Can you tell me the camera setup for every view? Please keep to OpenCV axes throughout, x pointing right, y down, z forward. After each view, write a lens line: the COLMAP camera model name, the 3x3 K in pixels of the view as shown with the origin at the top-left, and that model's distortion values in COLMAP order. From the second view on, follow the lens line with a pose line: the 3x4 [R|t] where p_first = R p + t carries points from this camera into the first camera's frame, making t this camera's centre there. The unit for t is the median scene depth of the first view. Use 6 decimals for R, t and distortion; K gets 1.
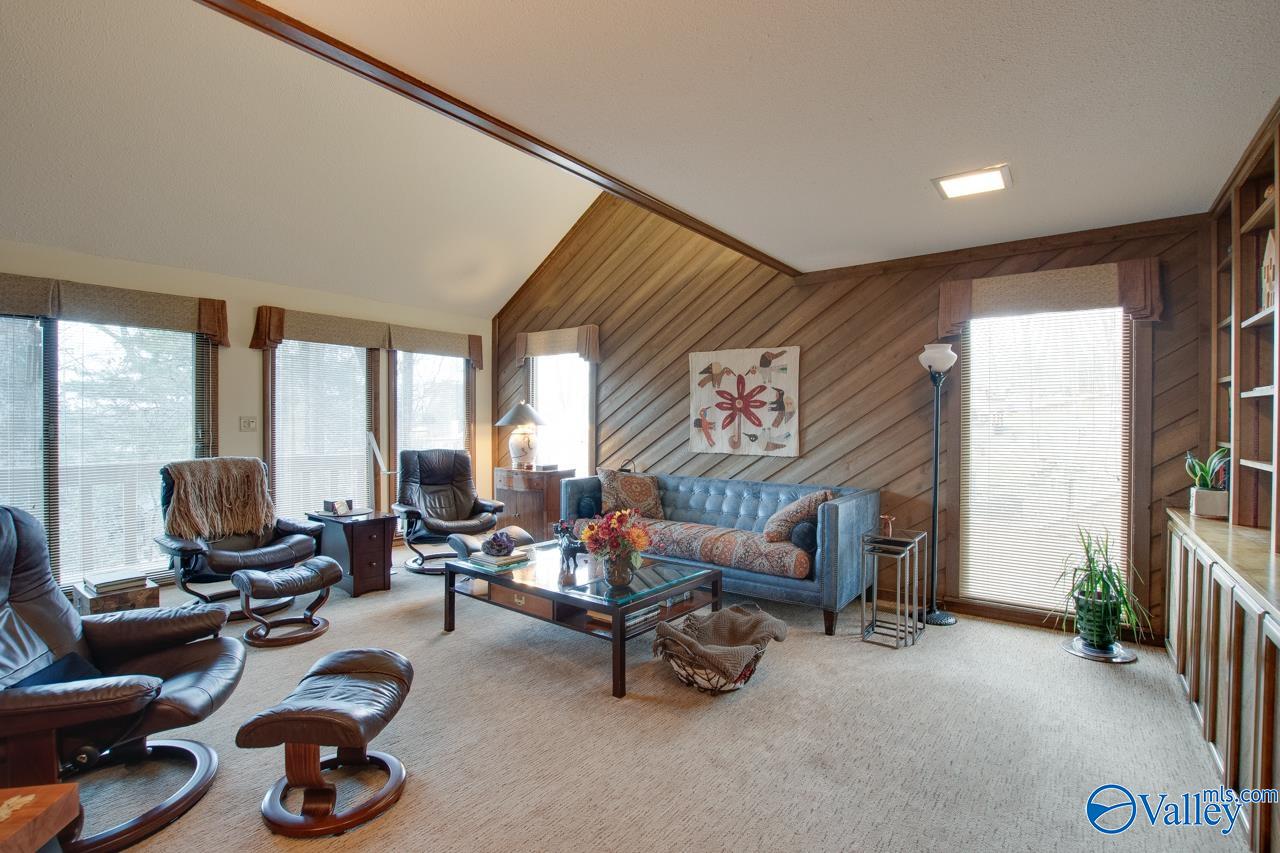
lens RADIAL K [[581.8, 0, 638.7], [0, 581.8, 426.0], [0, 0, 1]] dist [-0.032375, -0.000175]
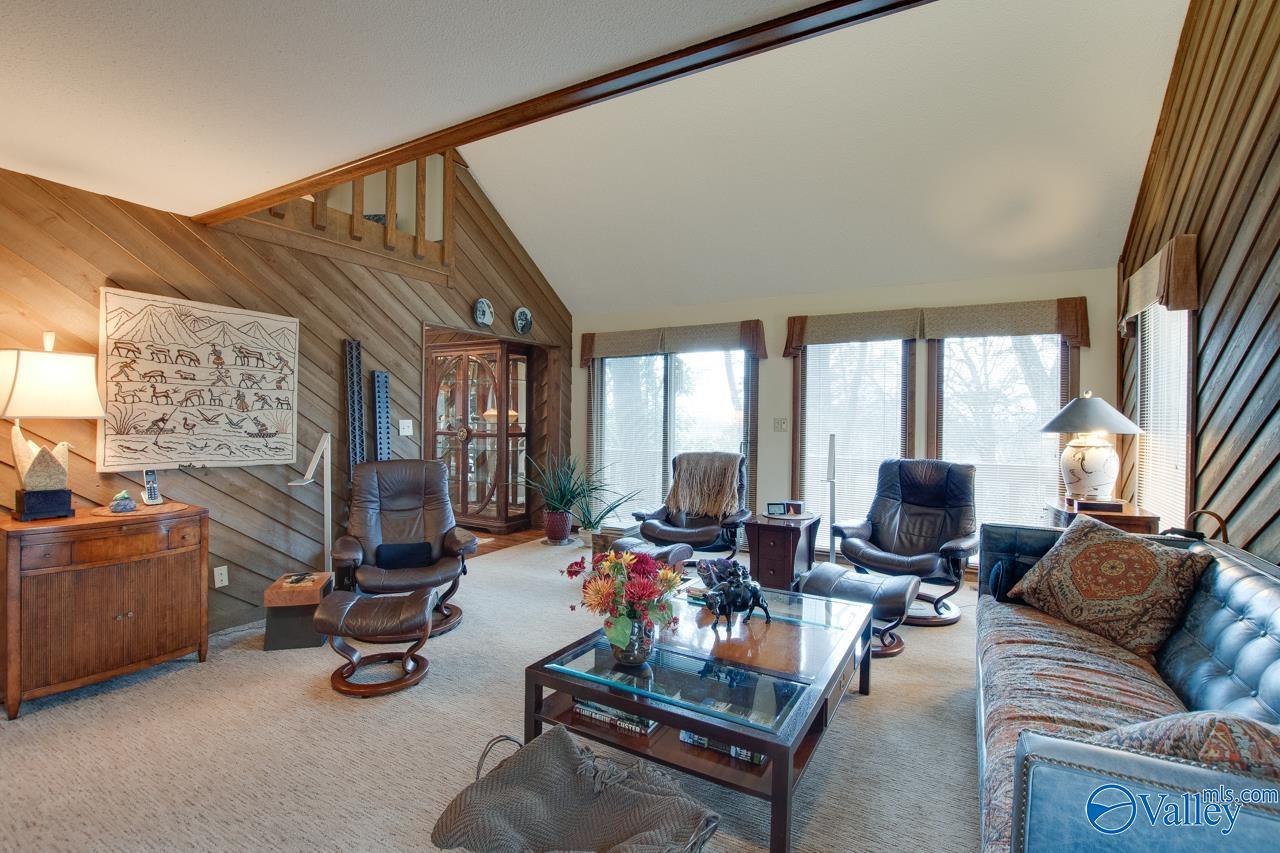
lens RADIAL K [[581.8, 0, 637.8], [0, 581.8, 423.8], [0, 0, 1]] dist [-0.032375, -0.000175]
pose [[0.137081, 0.007778, -0.990529, 0.401823], [-0.019098, 0.999804, 0.005208, -0.006225], [0.990376, 0.018203, 0.137202, 0.562702]]
